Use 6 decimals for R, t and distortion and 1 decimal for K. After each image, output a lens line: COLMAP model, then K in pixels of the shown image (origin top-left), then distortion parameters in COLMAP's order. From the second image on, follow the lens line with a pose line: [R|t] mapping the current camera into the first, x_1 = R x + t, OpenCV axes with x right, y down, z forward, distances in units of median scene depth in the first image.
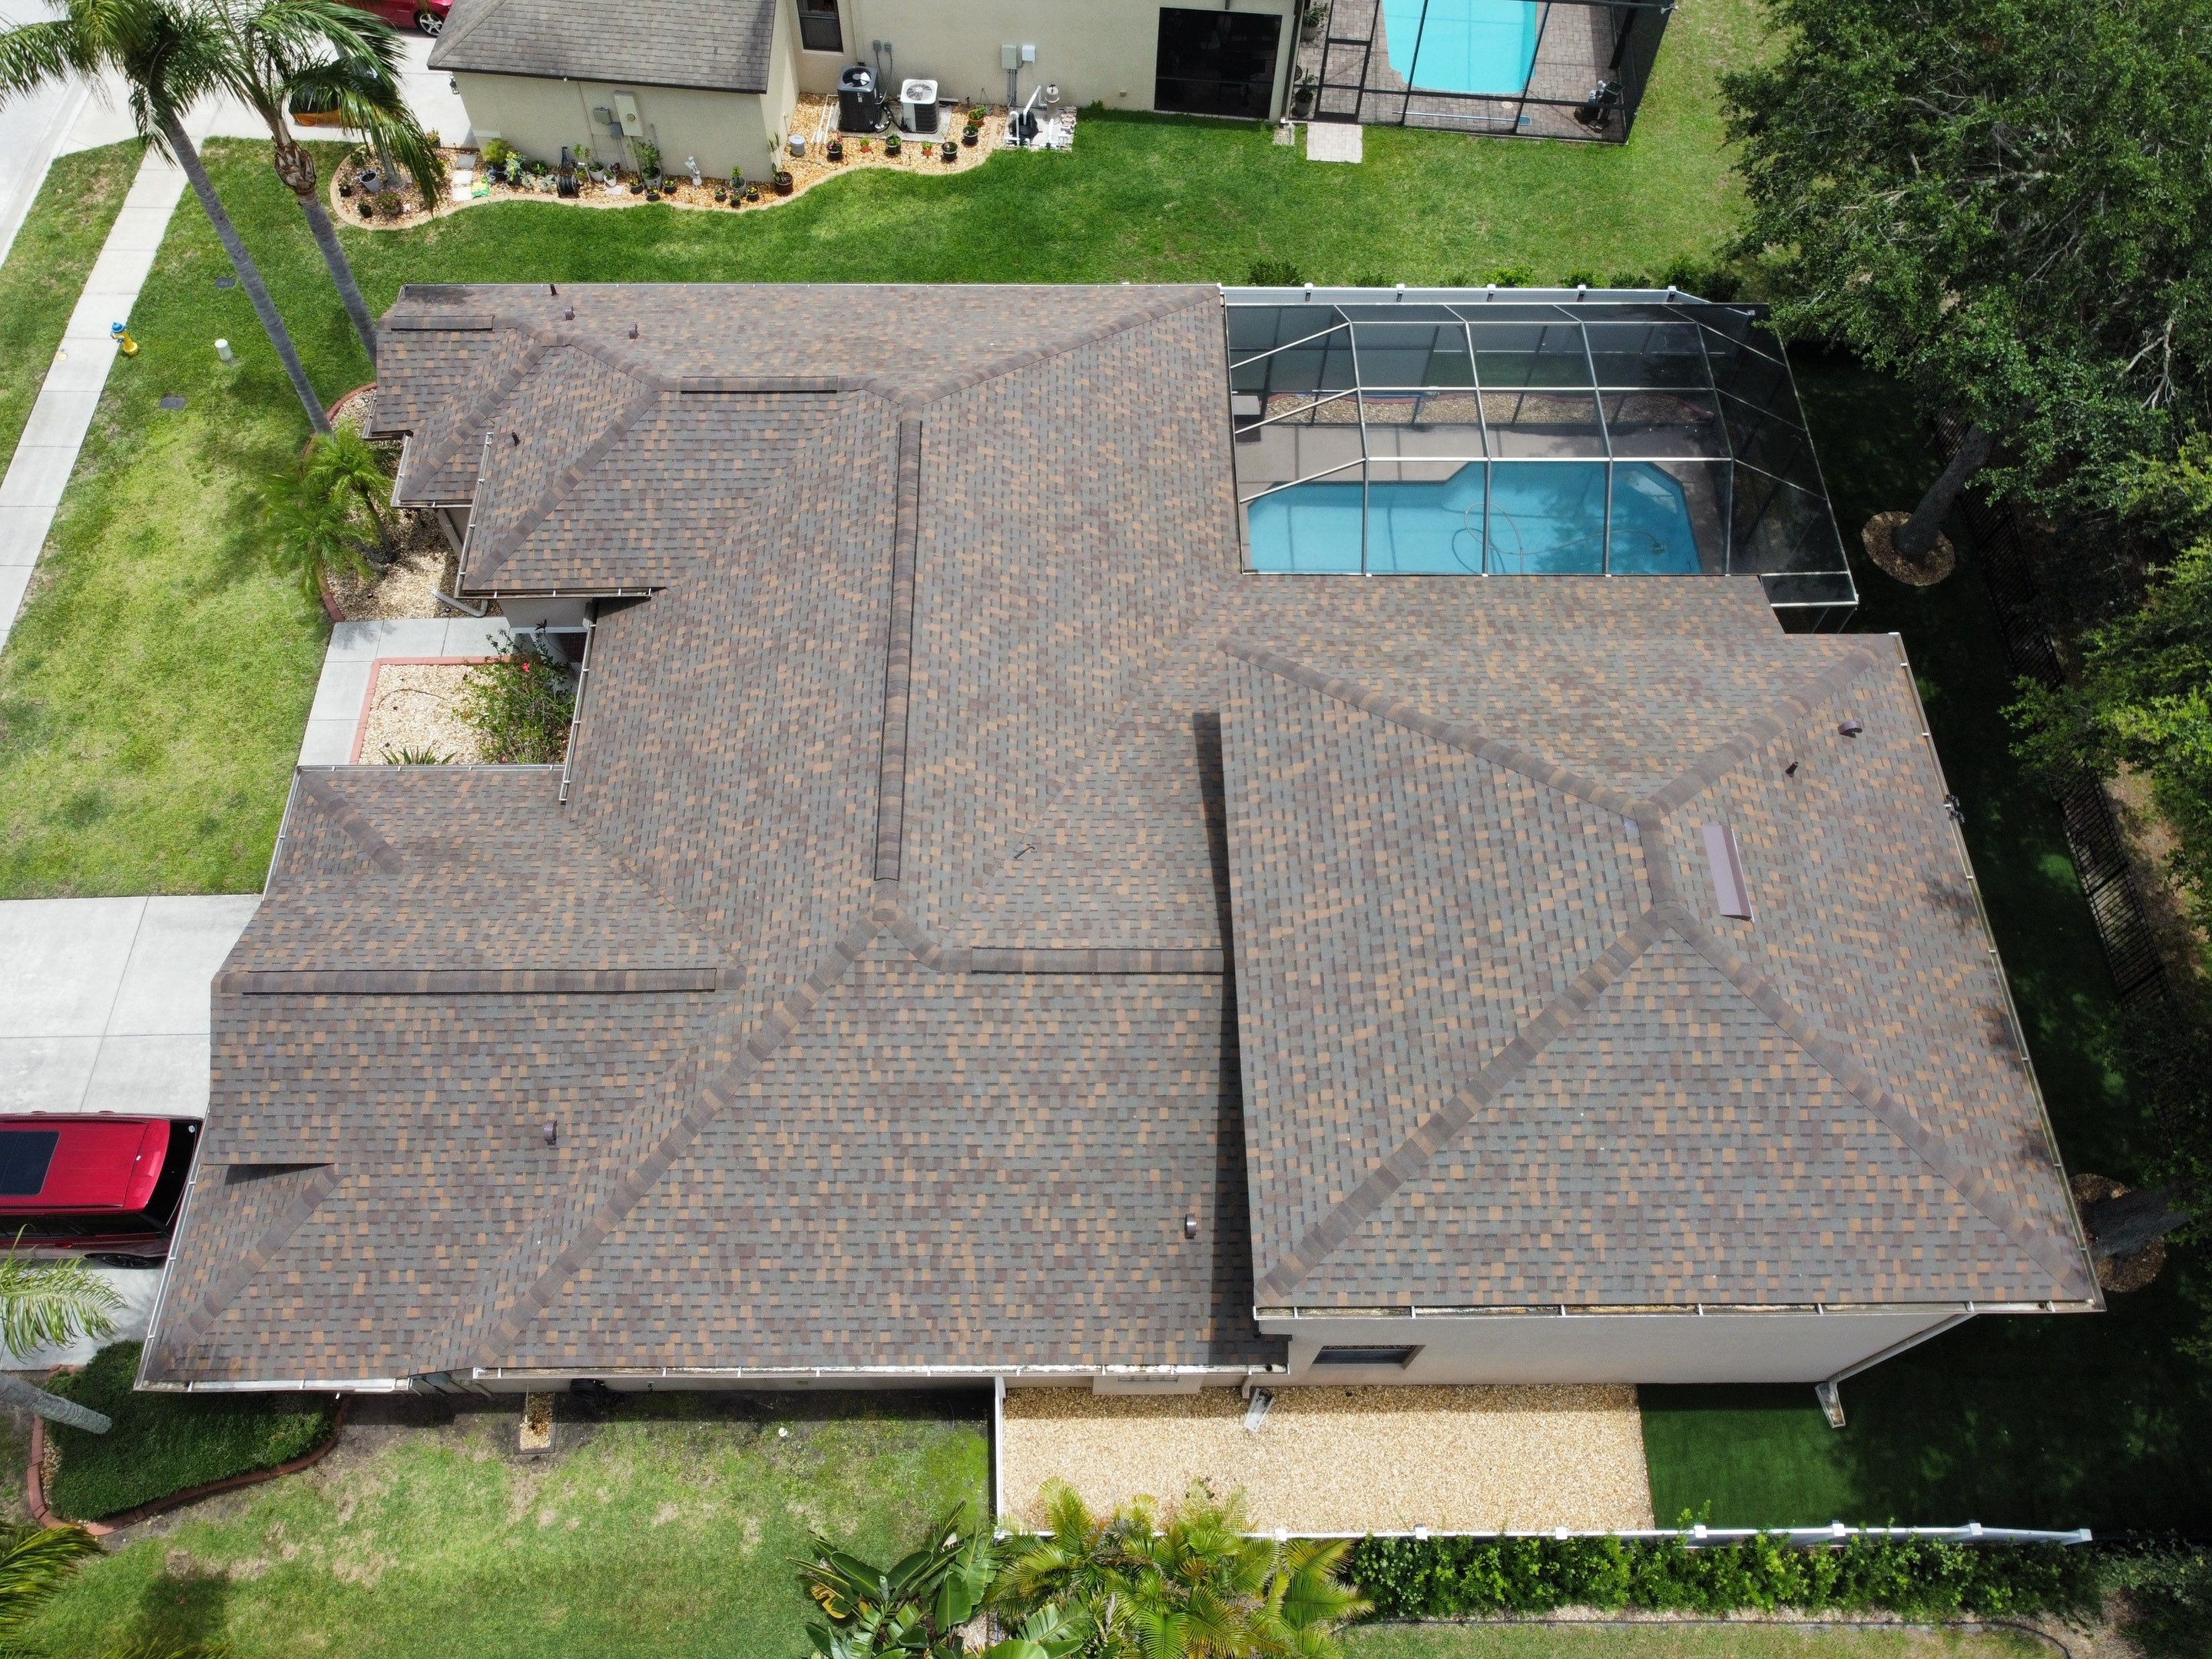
lens RADIAL K [[1683.2, 0, 1076.6], [0, 1683.2, 798.3], [0, 0, 1]] dist [-0.003267, 0.000238]
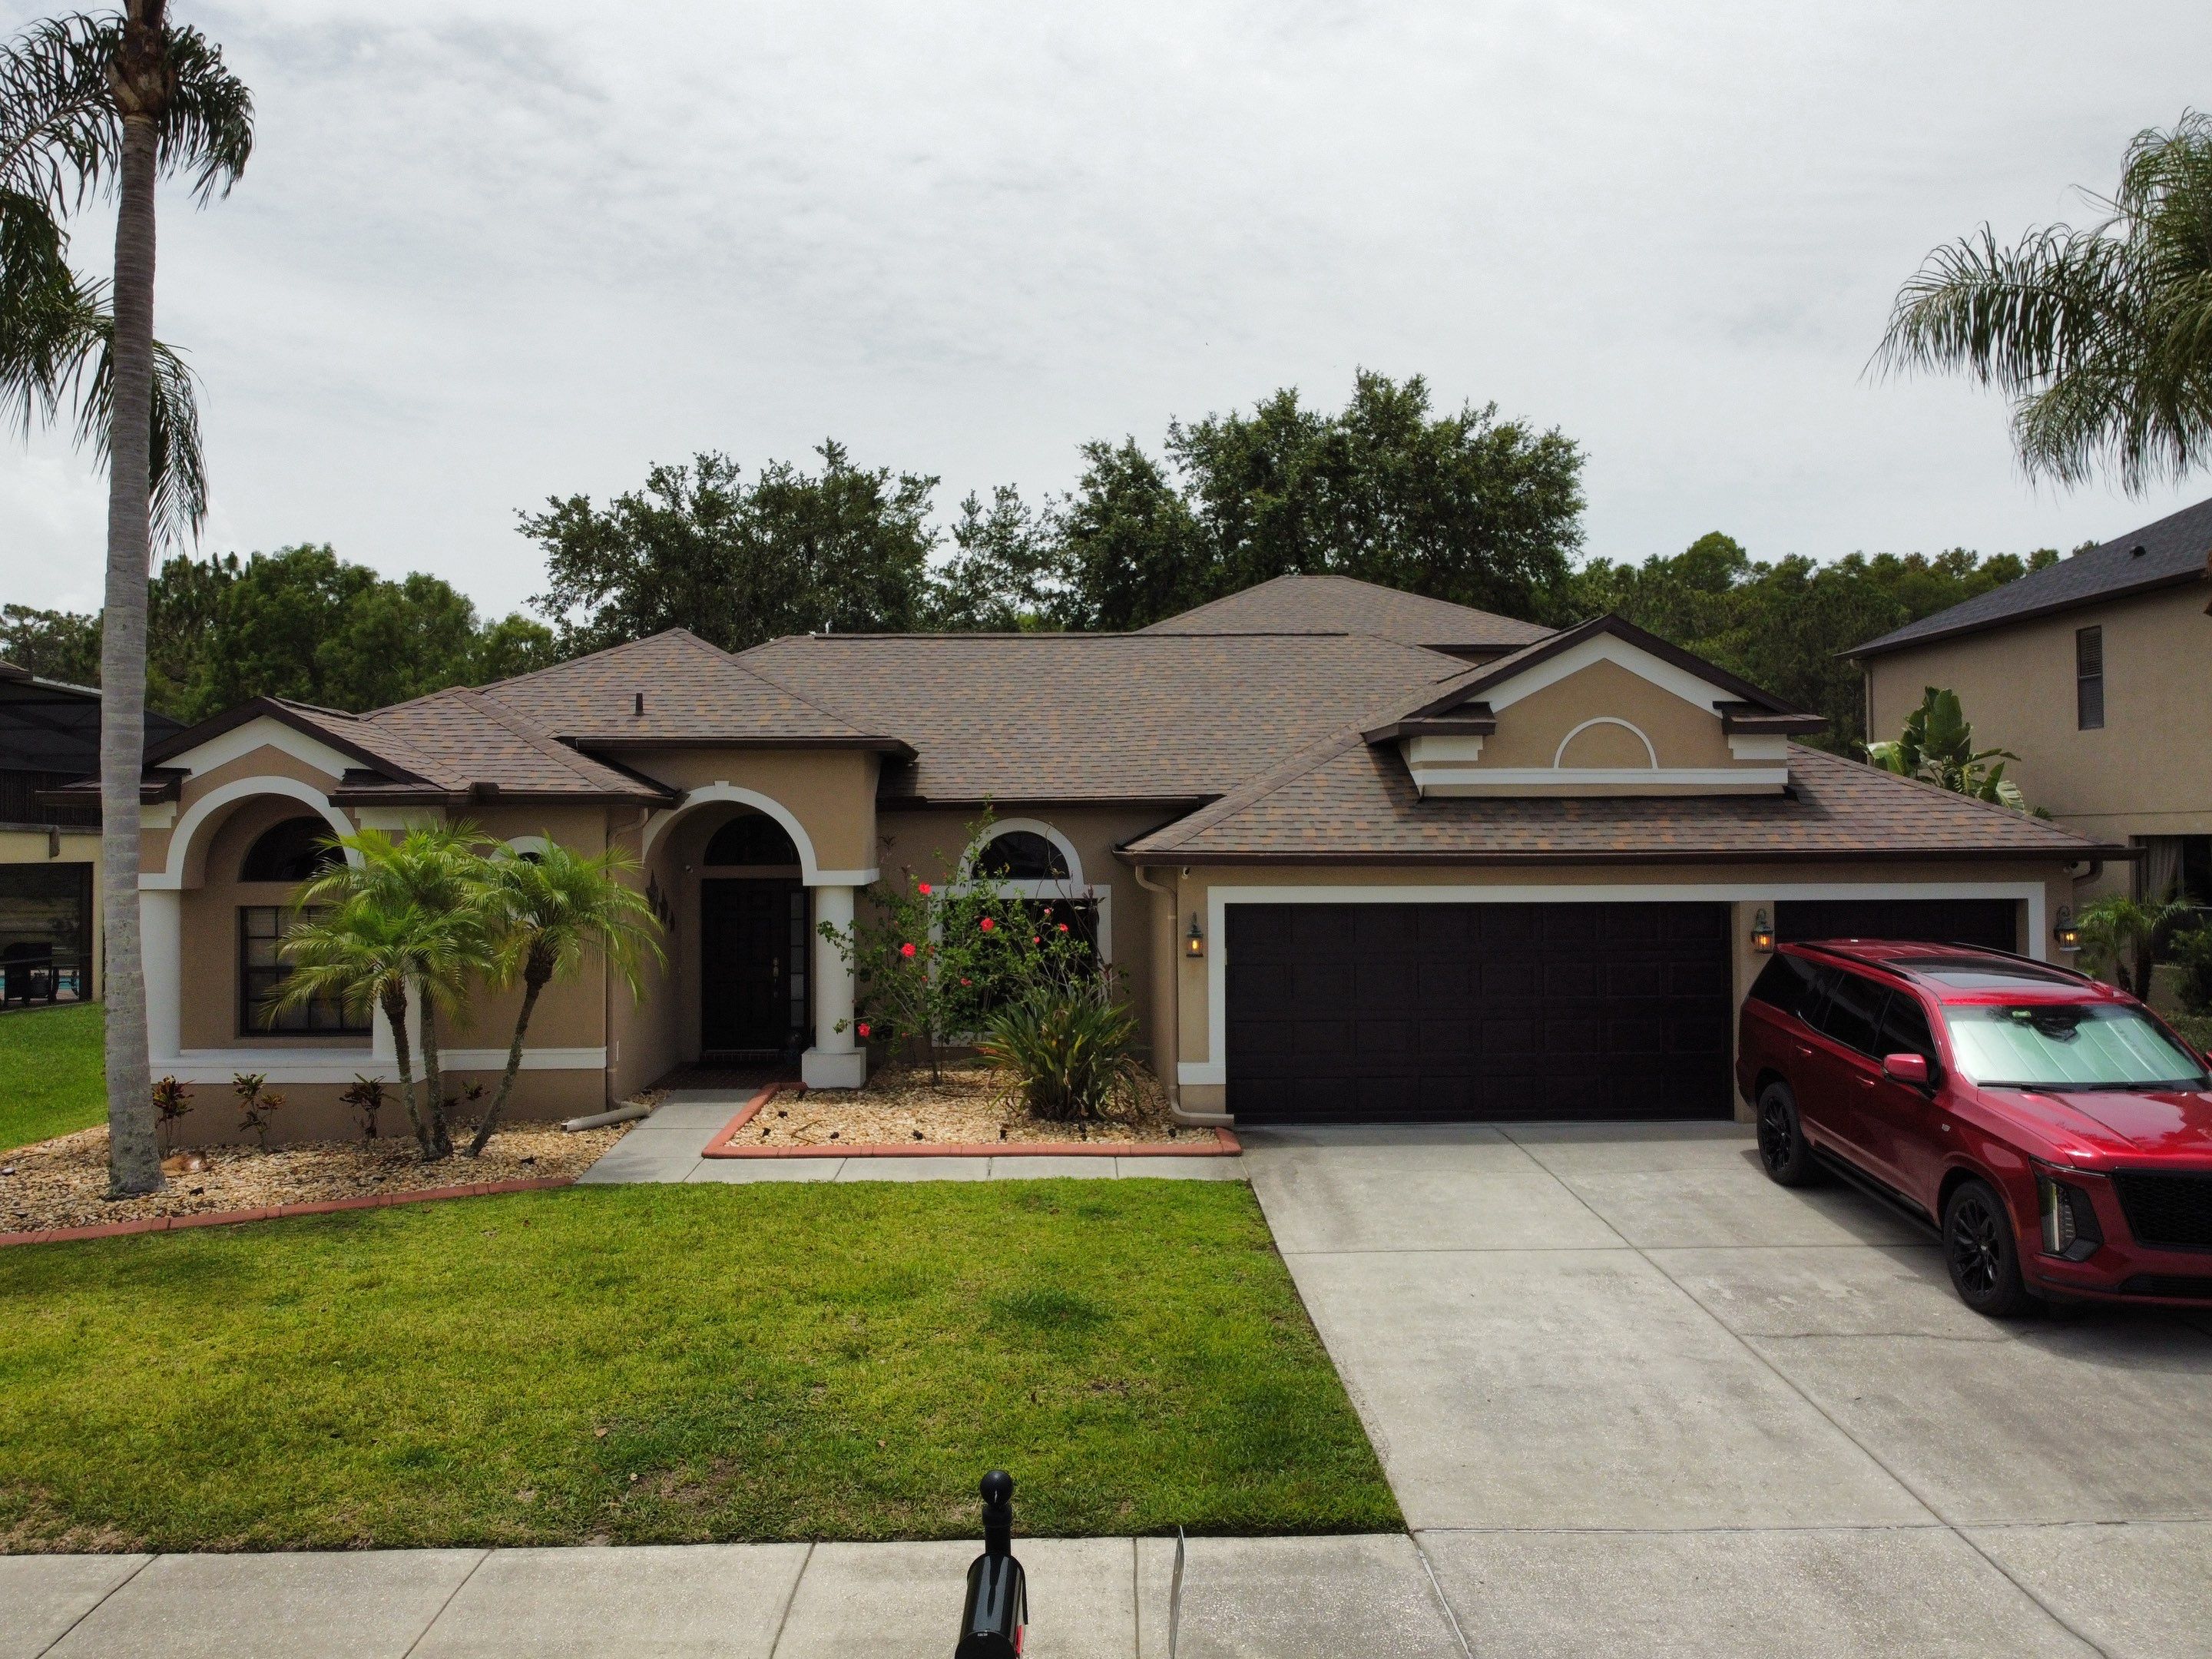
lens RADIAL K [[1683.2, 0, 1062.6], [0, 1683.2, 793.4], [0, 0, 1]] dist [-0.003267, 0.000238]
pose [[-0.001106, 0.021671, 0.999765, -1.151003], [0.868548, 0.495509, -0.009780, -0.049975], [-0.495604, 0.868332, -0.019370, 1.102805]]
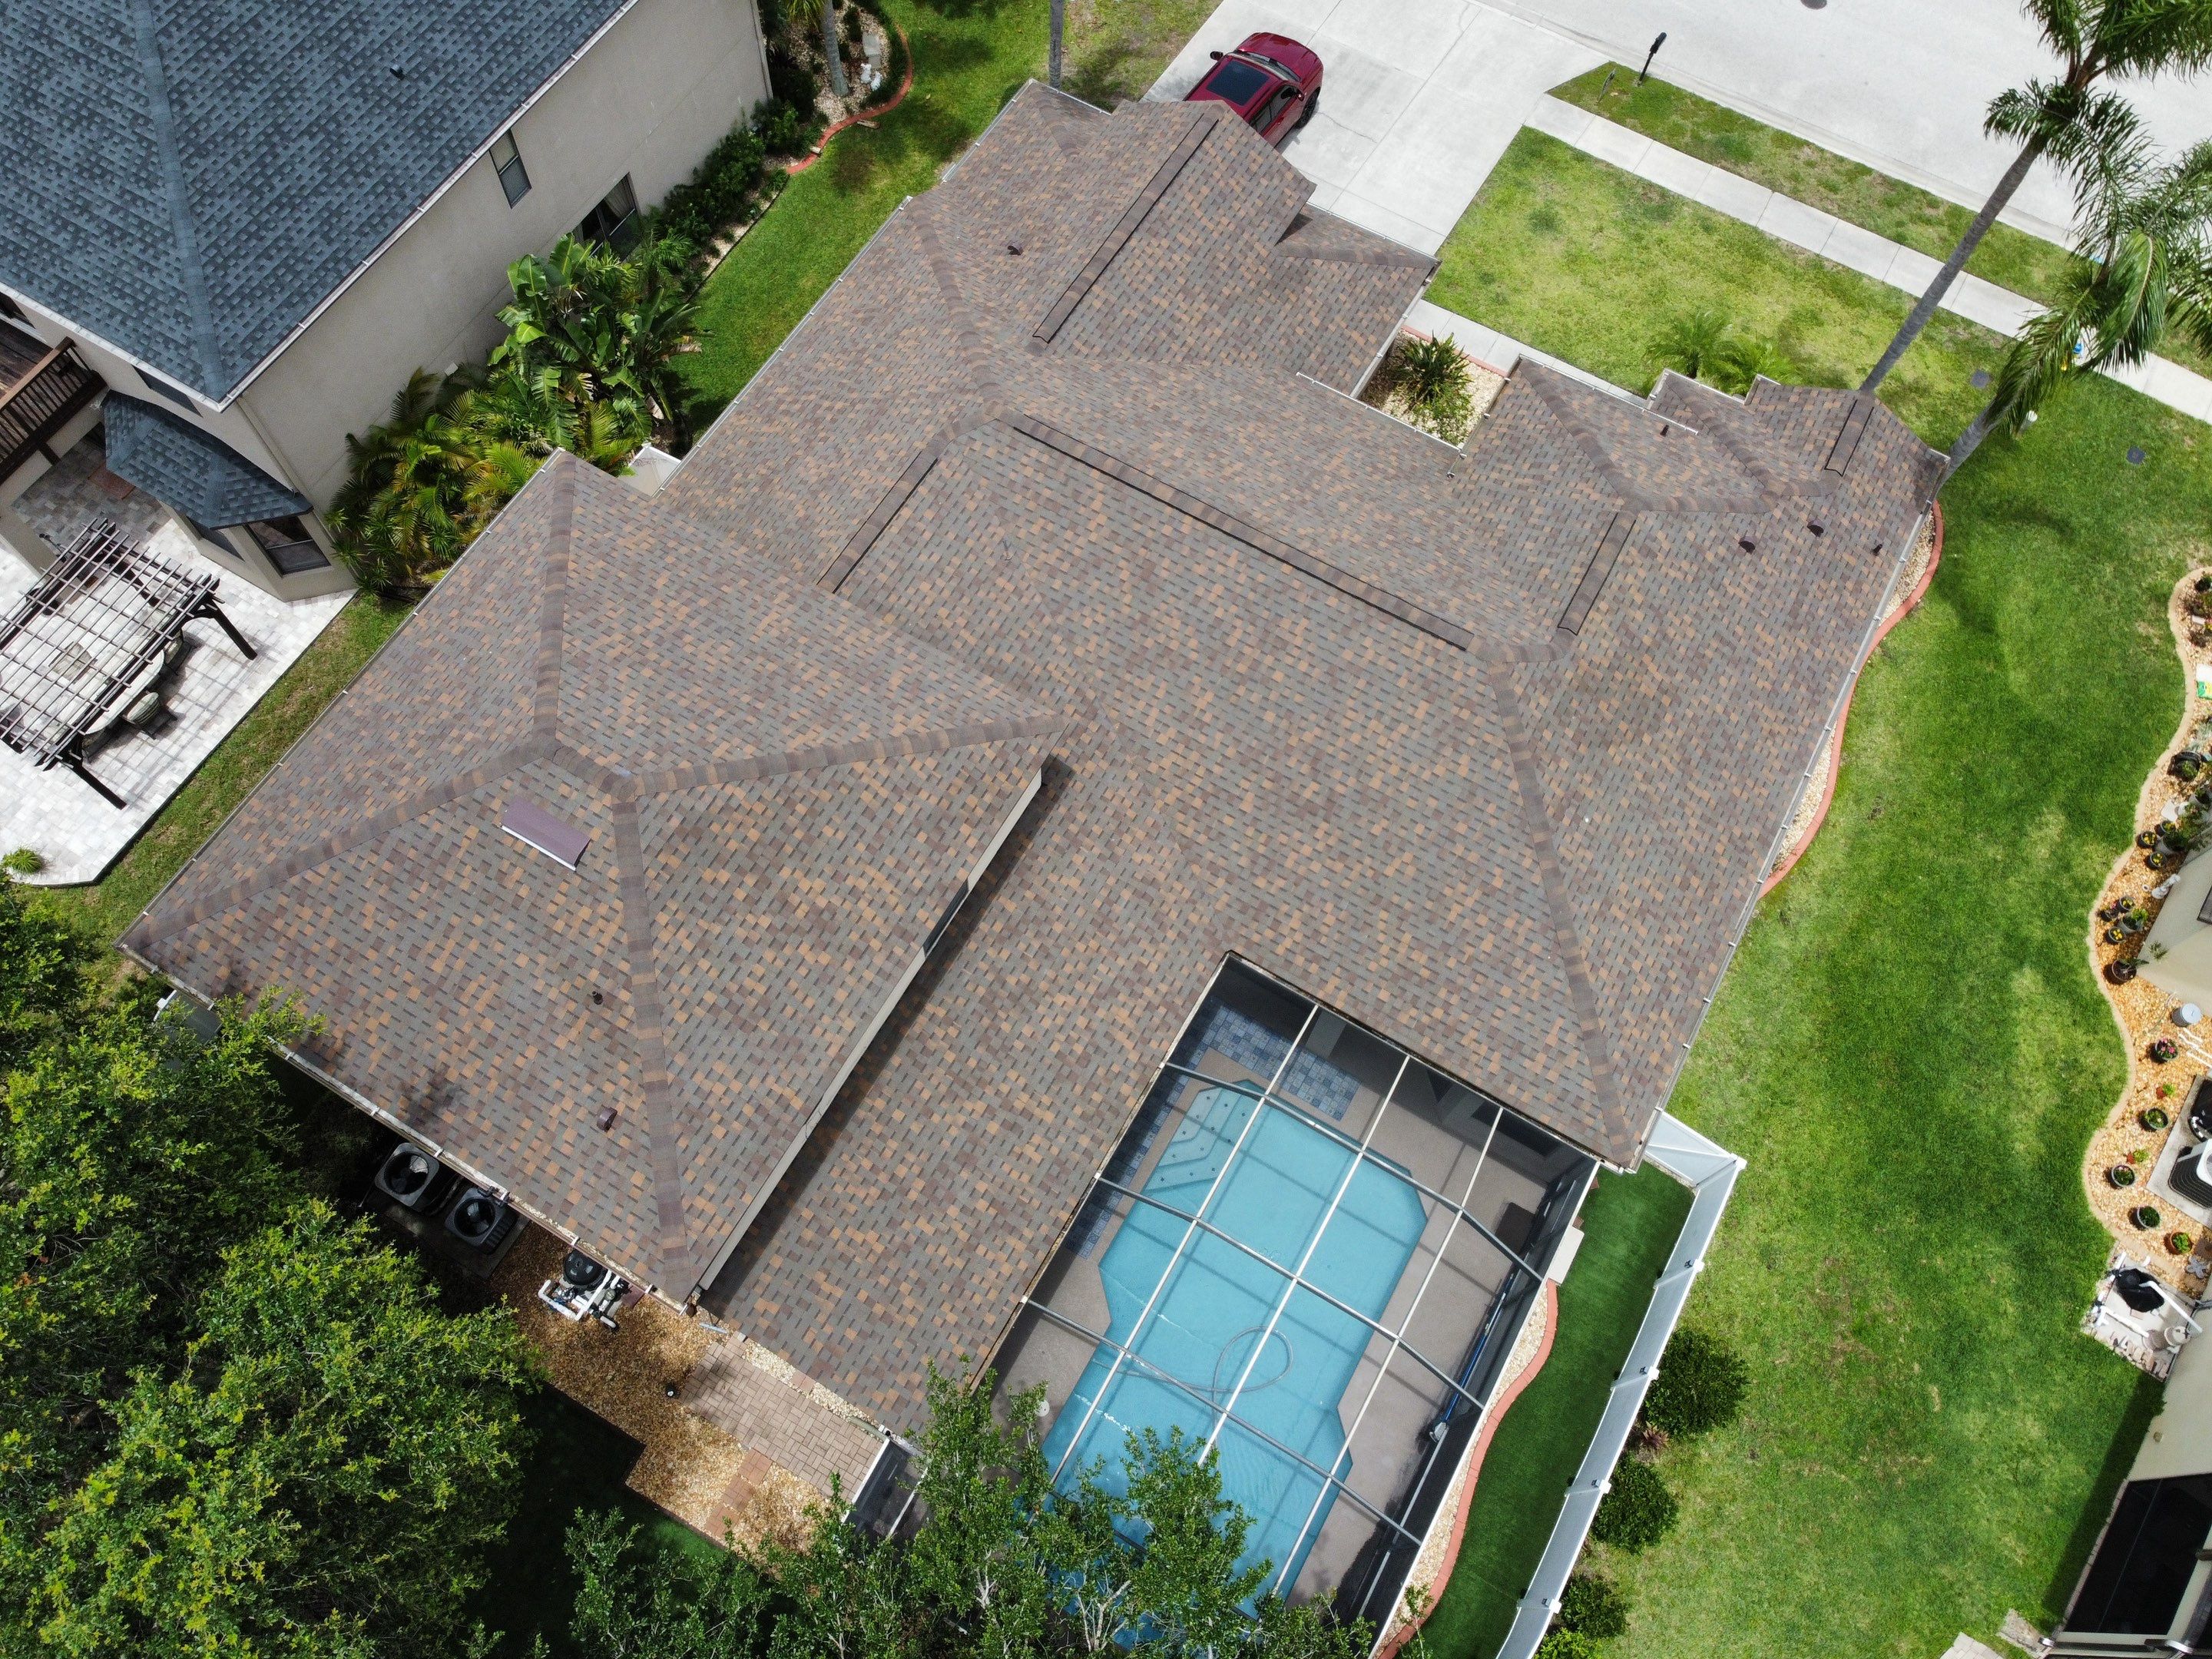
lens RADIAL K [[1683.2, 0, 1077.9], [0, 1683.2, 809.2], [0, 0, 1]] dist [-0.003267, 0.000238]
pose [[-0.514669, 0.768041, -0.381088, 0.503841], [-0.754294, -0.194286, 0.627131, -0.739004], [0.407622, 0.610218, 0.679322, 0.321218]]
